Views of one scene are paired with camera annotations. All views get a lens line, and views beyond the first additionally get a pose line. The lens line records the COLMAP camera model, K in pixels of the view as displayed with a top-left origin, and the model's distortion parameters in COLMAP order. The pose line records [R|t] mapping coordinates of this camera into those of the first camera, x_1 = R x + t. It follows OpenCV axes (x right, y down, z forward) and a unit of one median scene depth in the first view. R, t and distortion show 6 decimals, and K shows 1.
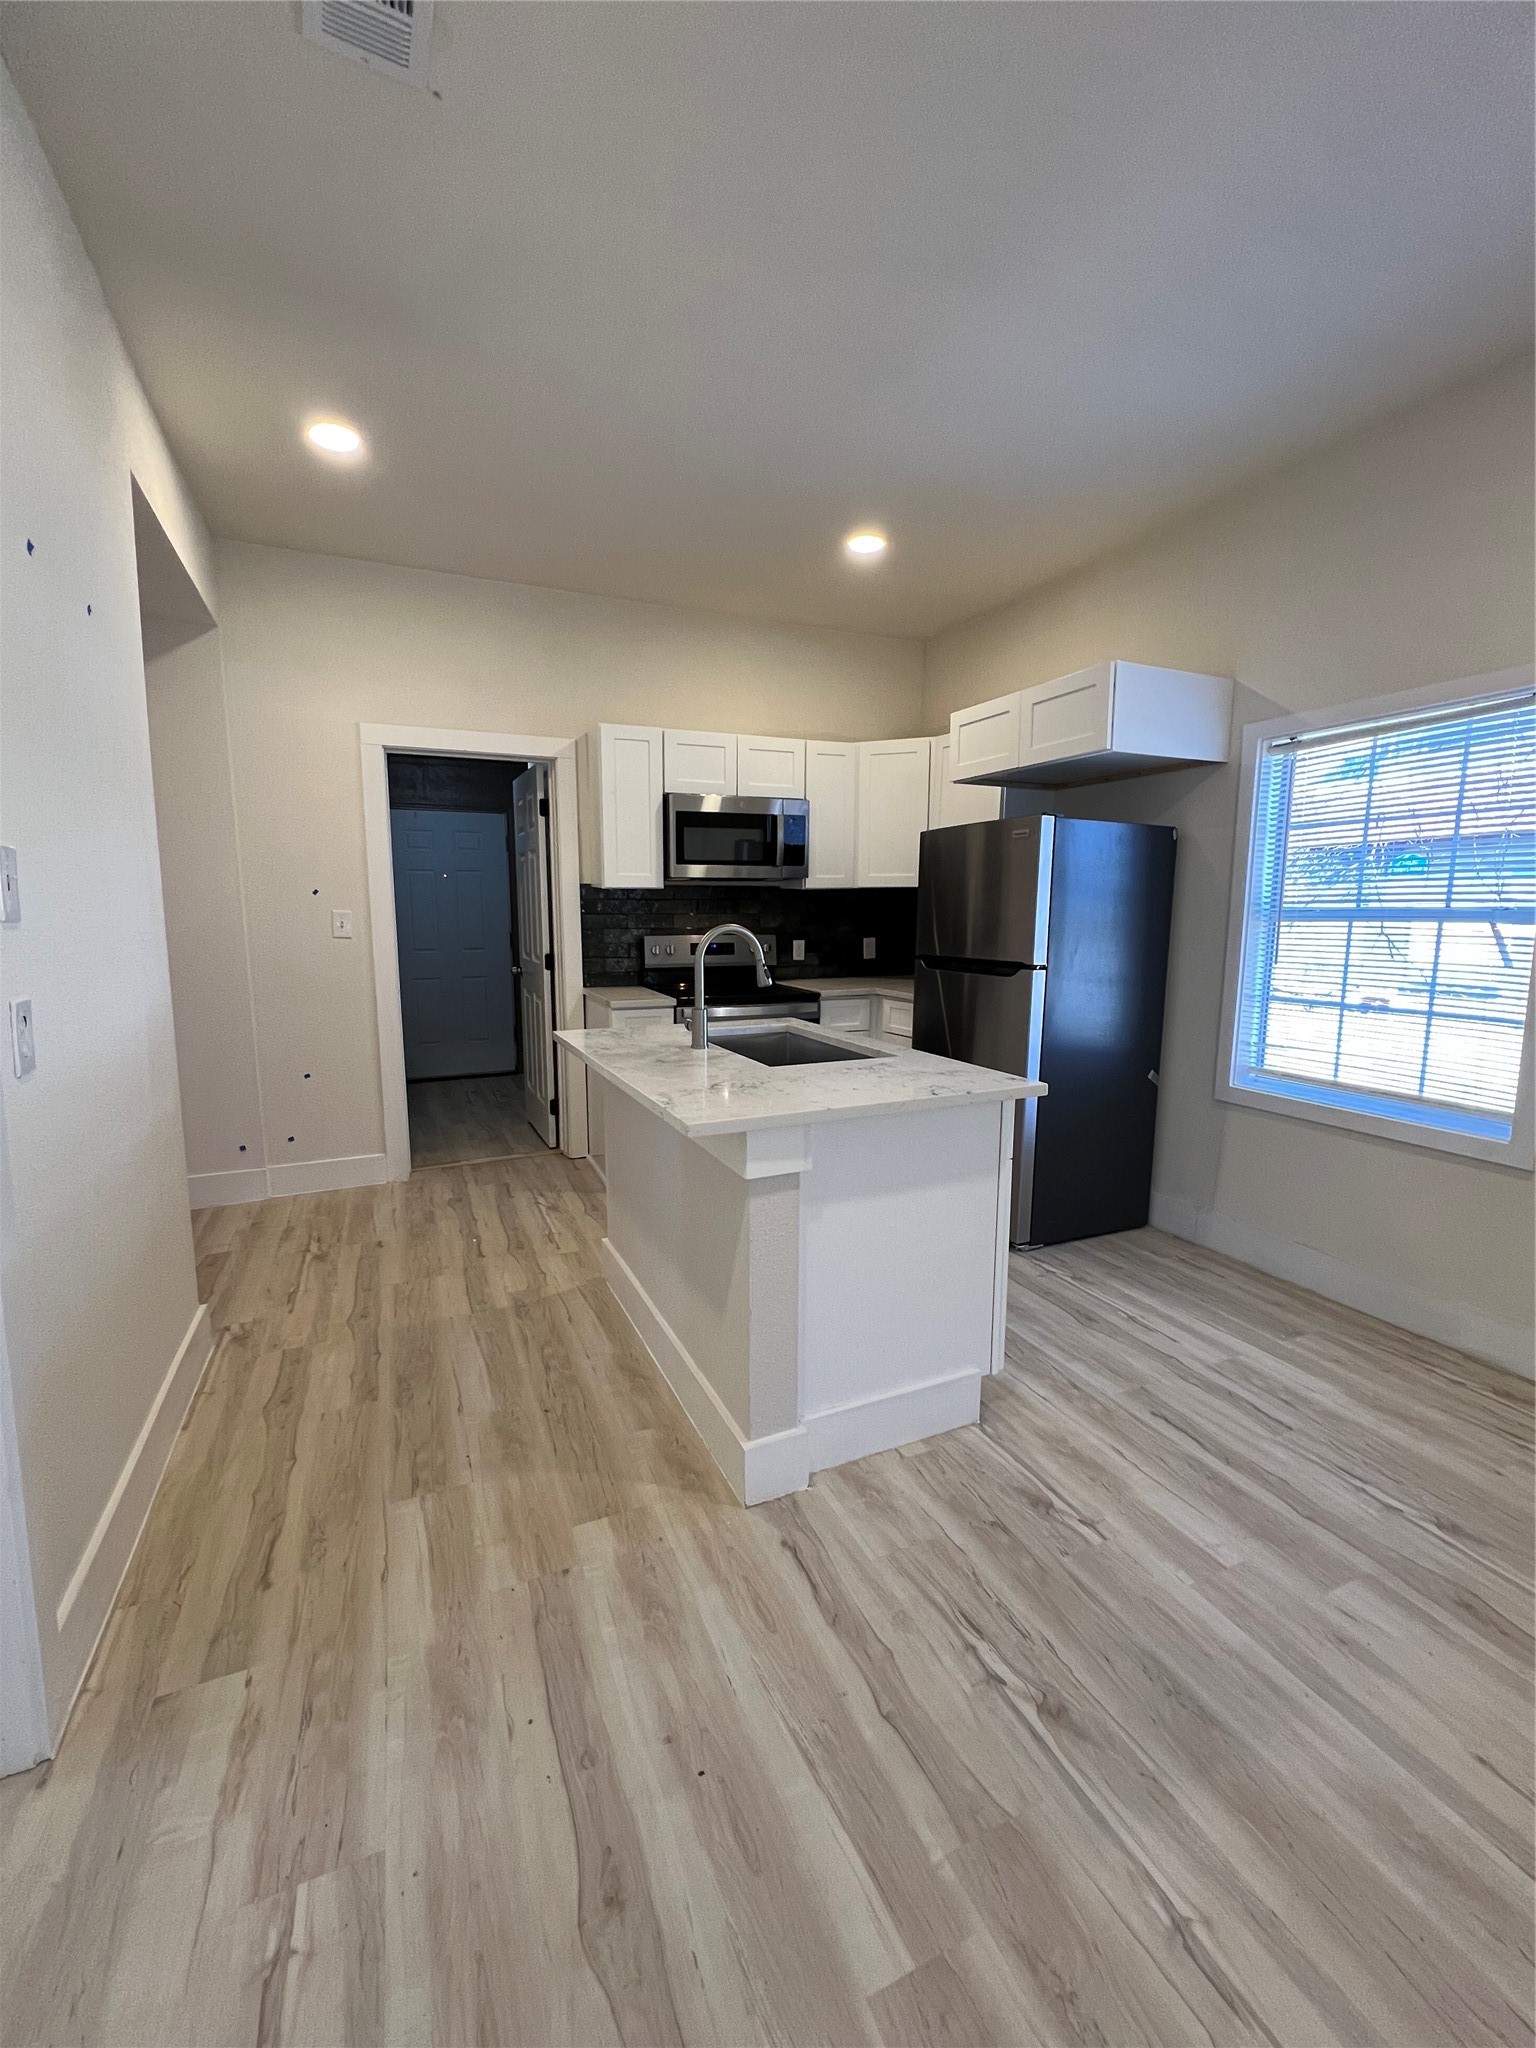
lens RADIAL K [[847.0, 0, 760.1], [0, 847.0, 1027.8], [0, 0, 1]] dist [-0.000667, 0.000394]
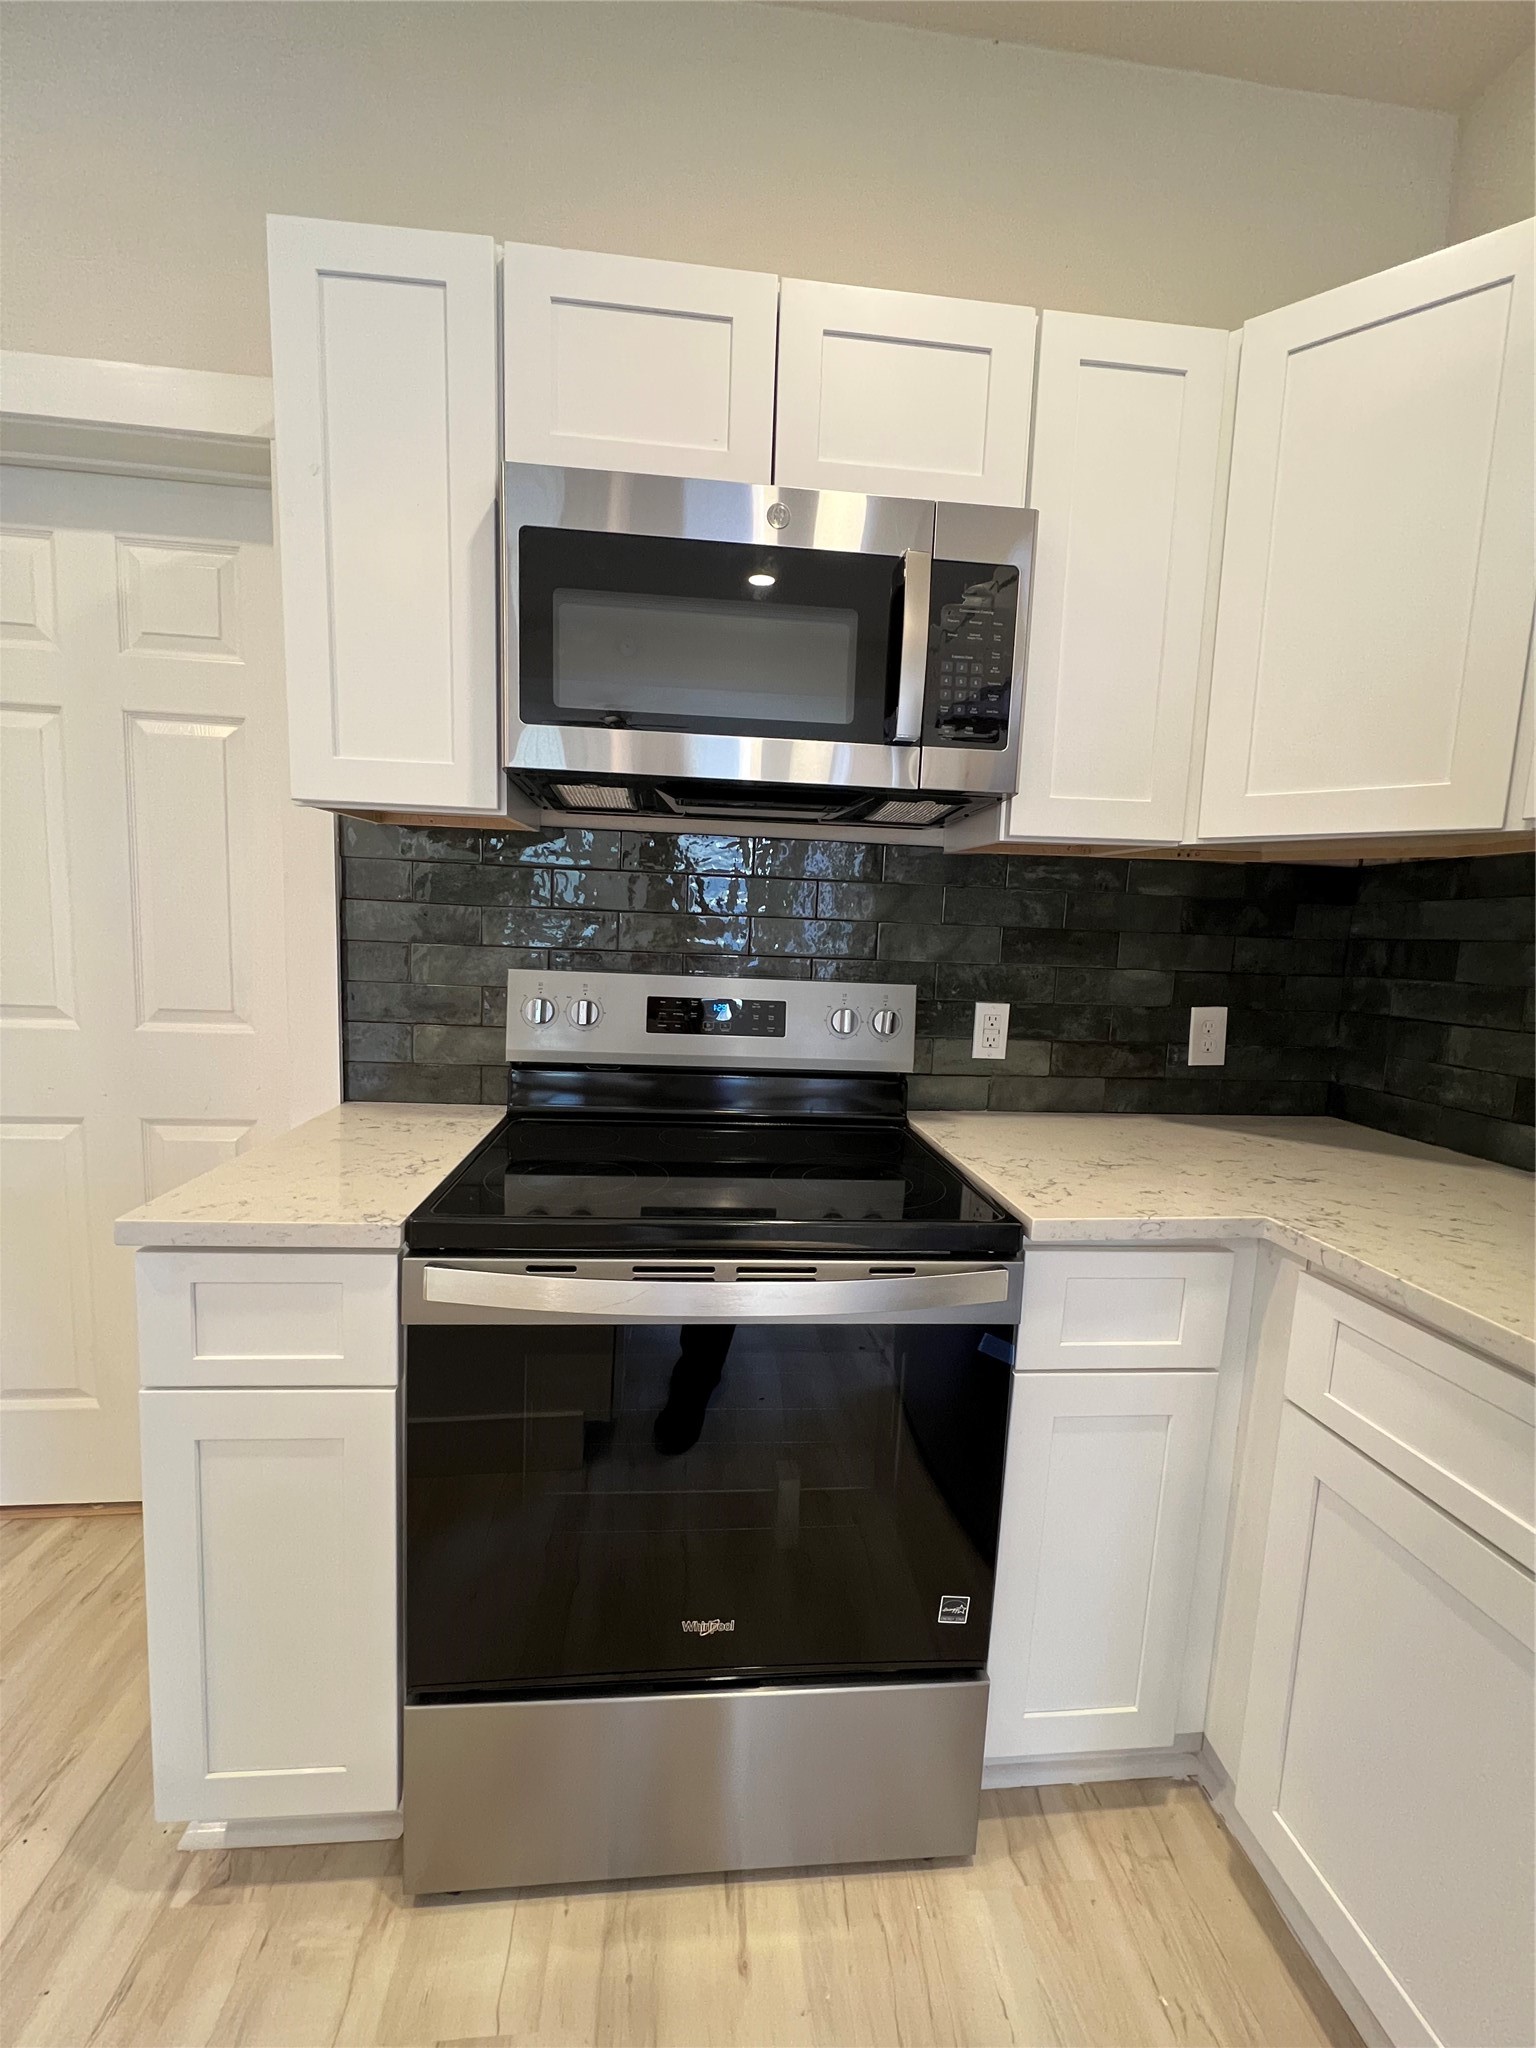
lens RADIAL K [[818.8, 0, 756.6], [0, 818.8, 1025.7], [0, 0, 1]] dist [-0.003837, 0.000595]
pose [[0.949679, 0.071756, -0.304894, 0.099147], [-0.084562, 0.995997, -0.028986, -0.132660], [0.301594, 0.053310, 0.951945, 1.128306]]
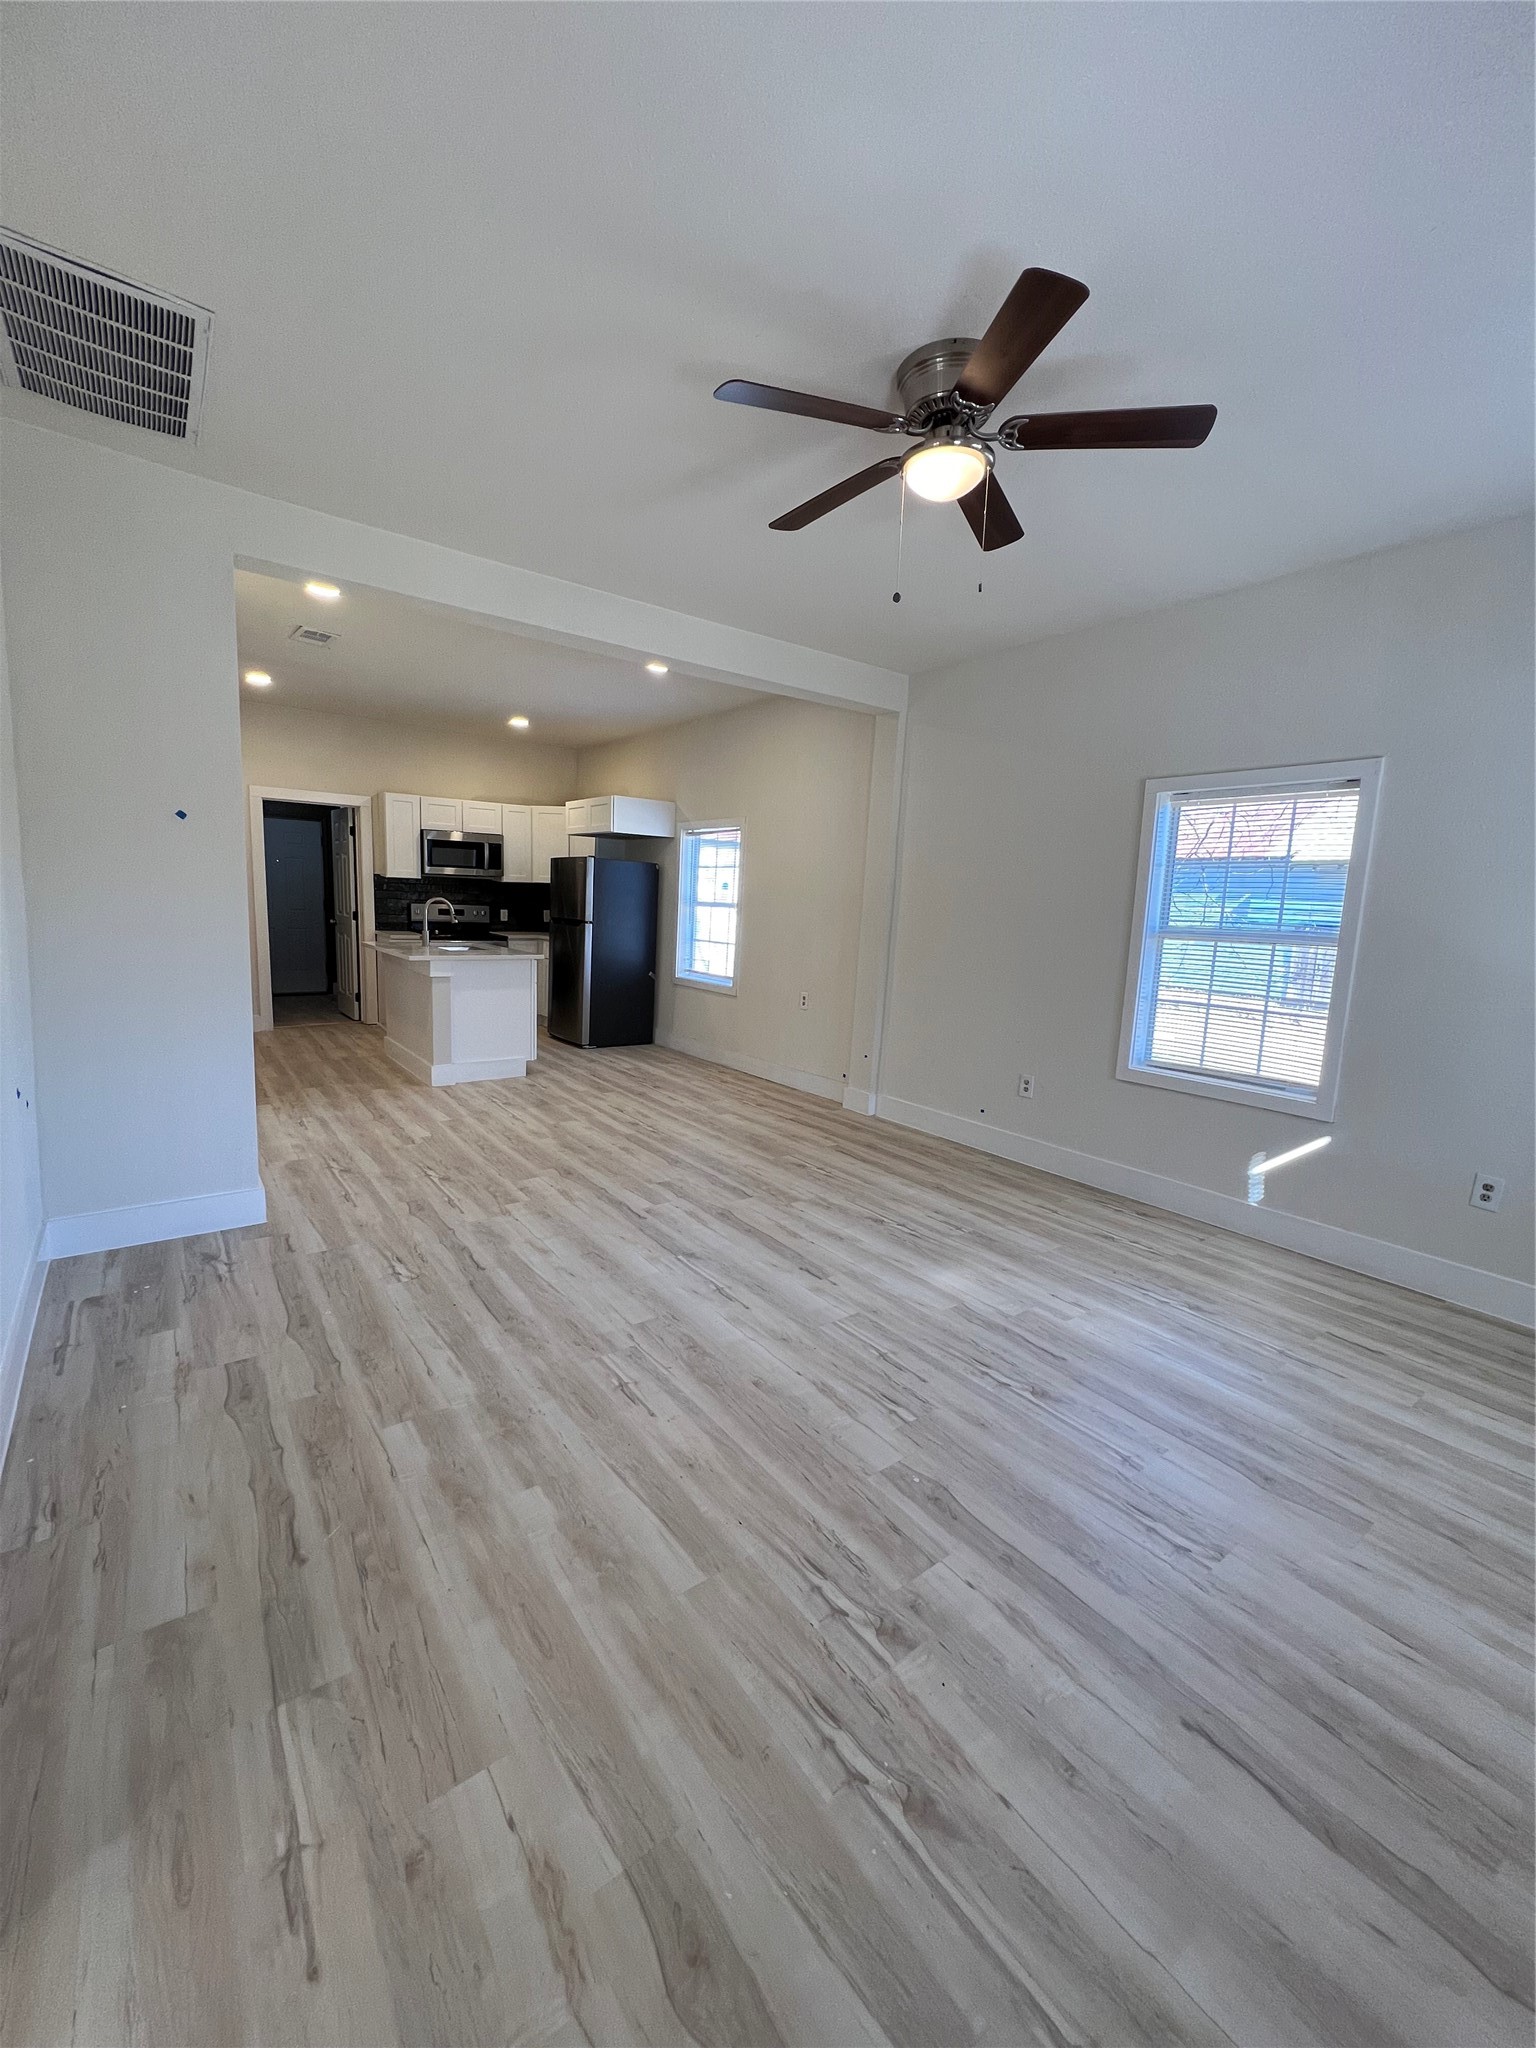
lens RADIAL K [[818.8, 0, 768.0], [0, 818.8, 1029.7], [0, 0, 1]] dist [-0.003837, 0.000595]
pose [[0.971417, 0.004612, 0.237333, 0.313512], [-0.009966, 0.999722, 0.021367, 0.192477], [-0.237168, -0.023121, 0.971193, -1.473538]]
